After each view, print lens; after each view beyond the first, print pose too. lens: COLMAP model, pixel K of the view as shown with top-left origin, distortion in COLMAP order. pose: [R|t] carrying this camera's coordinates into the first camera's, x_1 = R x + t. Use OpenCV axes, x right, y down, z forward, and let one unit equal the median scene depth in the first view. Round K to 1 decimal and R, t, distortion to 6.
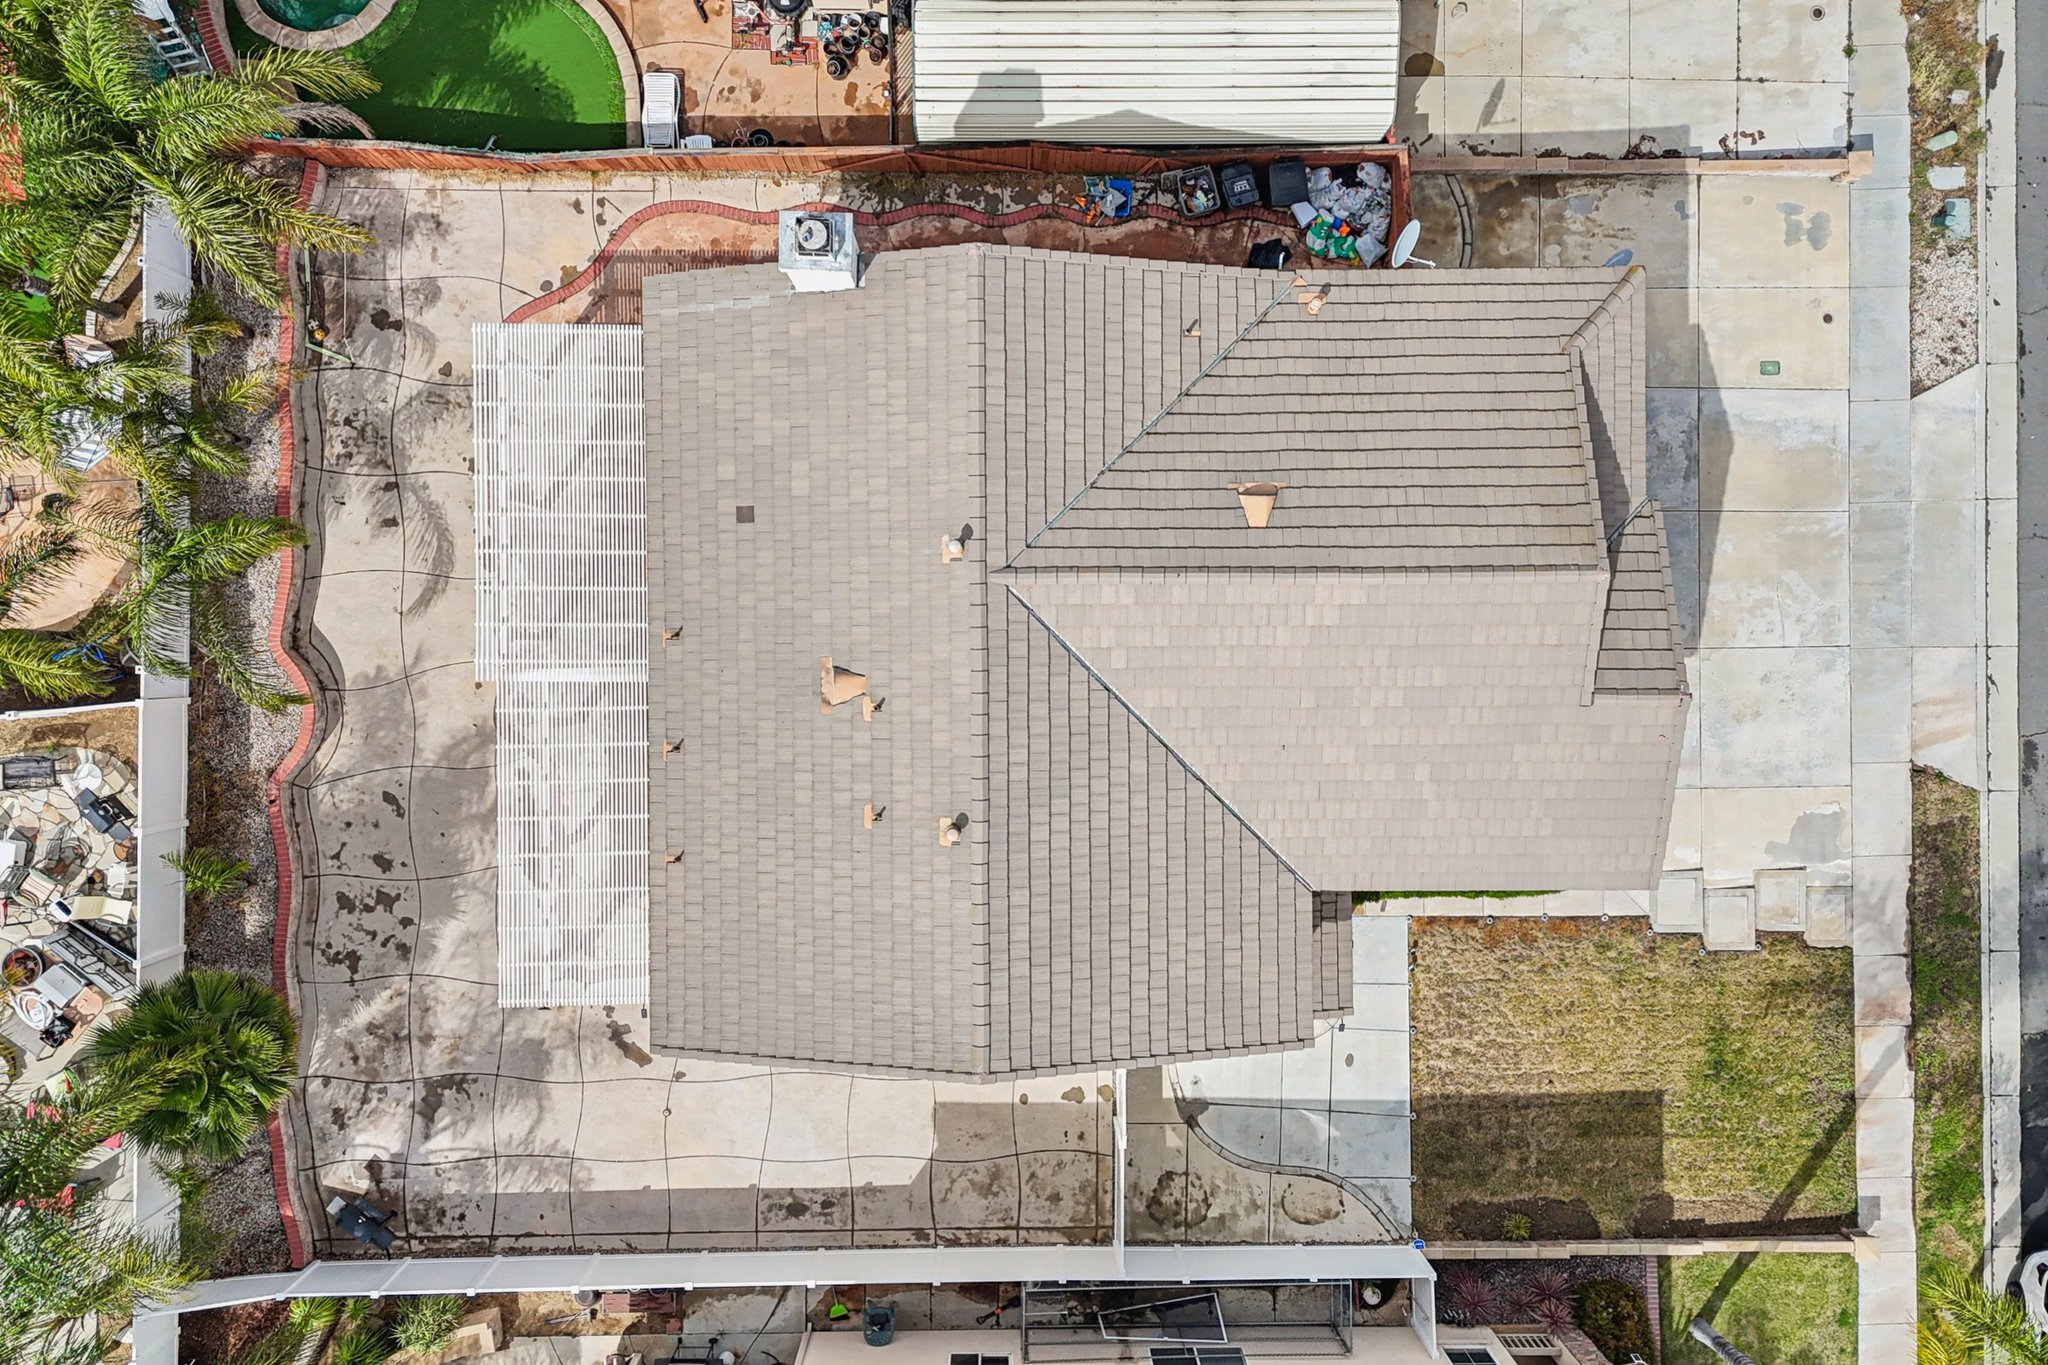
lens RADIAL K [[1790.8, 0, 1023.0], [0, 1790.8, 684.4], [0, 0, 1]] dist [0.111324, -0.168553]
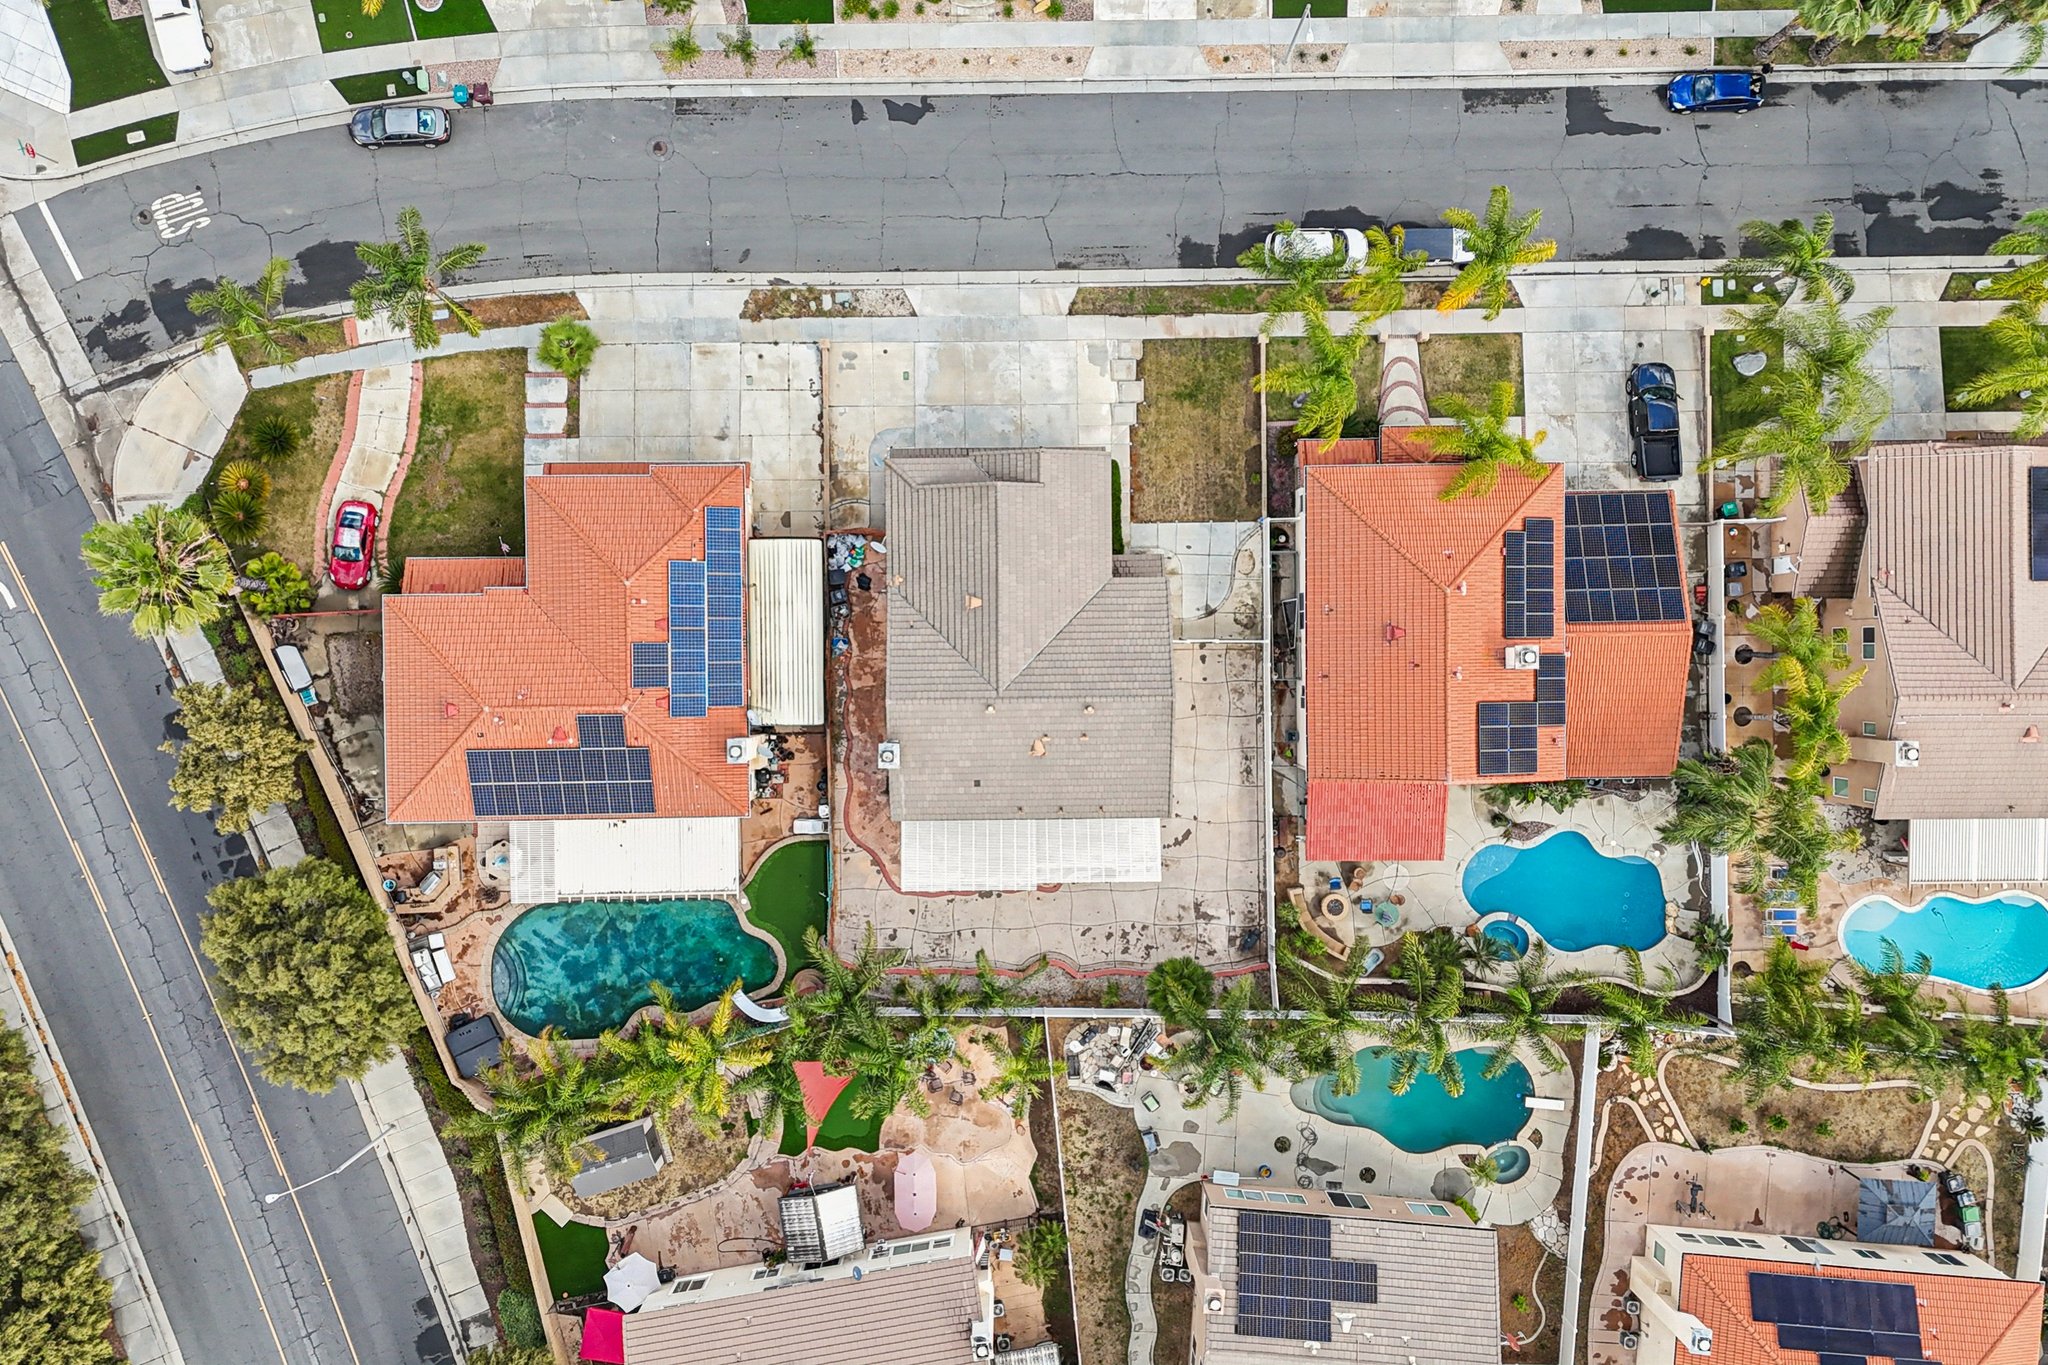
lens RADIAL K [[1790.8, 0, 1031.9], [0, 1790.8, 683.5], [0, 0, 1]] dist [0.111324, -0.168553]
pose [[-0.004991, -0.999676, -0.024956, 0.057828], [0.999987, -0.005010, 0.000677, -0.008527], [-0.000801, -0.024953, 0.999688, -1.467986]]
